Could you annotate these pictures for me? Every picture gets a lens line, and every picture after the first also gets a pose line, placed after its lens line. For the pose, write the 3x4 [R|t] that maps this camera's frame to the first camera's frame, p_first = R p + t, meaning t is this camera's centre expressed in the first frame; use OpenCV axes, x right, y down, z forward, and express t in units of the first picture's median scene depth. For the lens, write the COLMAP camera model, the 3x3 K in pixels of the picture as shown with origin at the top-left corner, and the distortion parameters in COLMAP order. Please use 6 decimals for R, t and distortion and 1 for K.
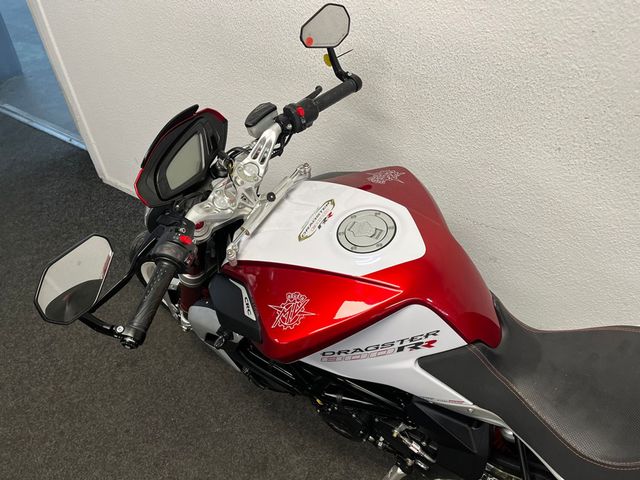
lens RADIAL K [[476.7, 0, 320.0], [0, 476.7, 240.0], [0, 0, 1]] dist [0.003061, -0.010301]
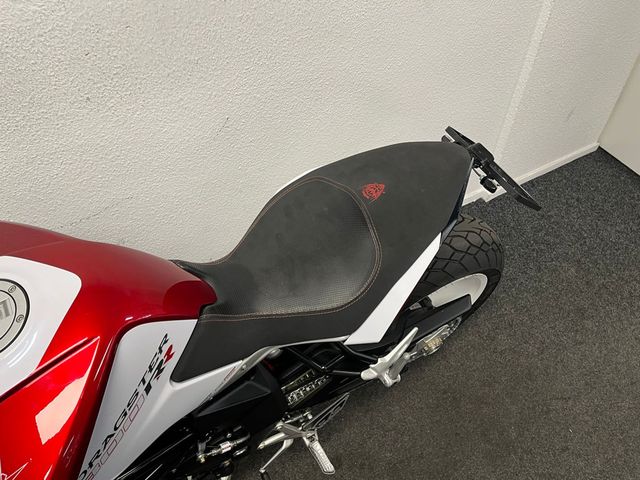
lens RADIAL K [[476.7, 0, 320.0], [0, 476.7, 240.0], [0, 0, 1]] dist [0.003061, -0.010301]
pose [[0.441233, -0.644901, 0.624032, -0.021498], [0.615253, 0.723619, 0.312793, -0.010820], [-0.653282, 0.245923, 0.716062, 0.112884]]
